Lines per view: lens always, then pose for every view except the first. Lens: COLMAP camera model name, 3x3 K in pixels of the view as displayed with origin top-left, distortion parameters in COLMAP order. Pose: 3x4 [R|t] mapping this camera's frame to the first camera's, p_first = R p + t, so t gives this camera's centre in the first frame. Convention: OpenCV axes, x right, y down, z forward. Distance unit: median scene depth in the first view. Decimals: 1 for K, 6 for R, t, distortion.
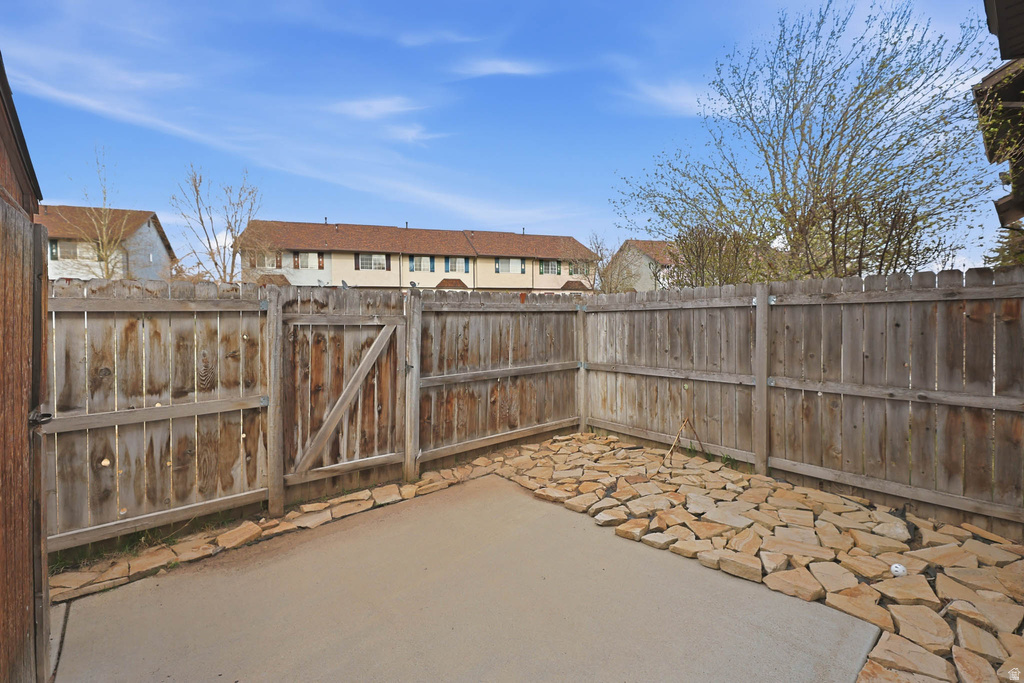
lens RADIAL K [[425.6, 0, 513.2], [0, 425.6, 335.7], [0, 0, 1]] dist [-0.000710, -0.000136]
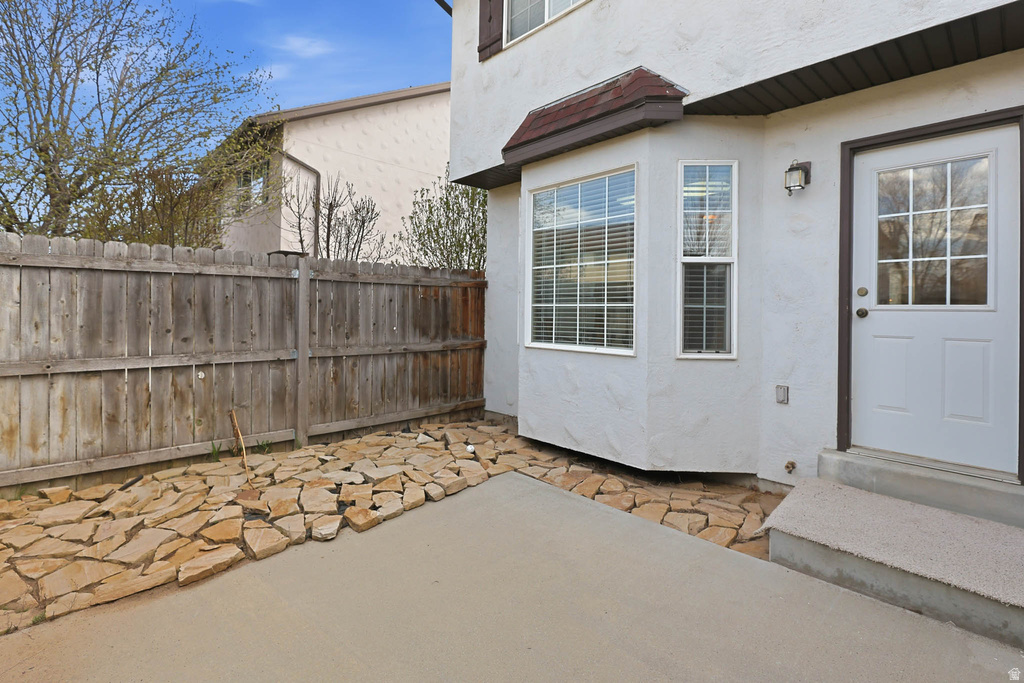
lens RADIAL K [[451.2, 0, 515.3], [0, 451.2, 315.5], [0, 0, 1]] dist [-0.001303, -0.000557]
pose [[-0.012856, -0.000109, 0.999917, -0.480533], [0.025687, 0.999670, 0.000439, 0.028716], [-0.999587, 0.025691, -0.012849, 0.495431]]
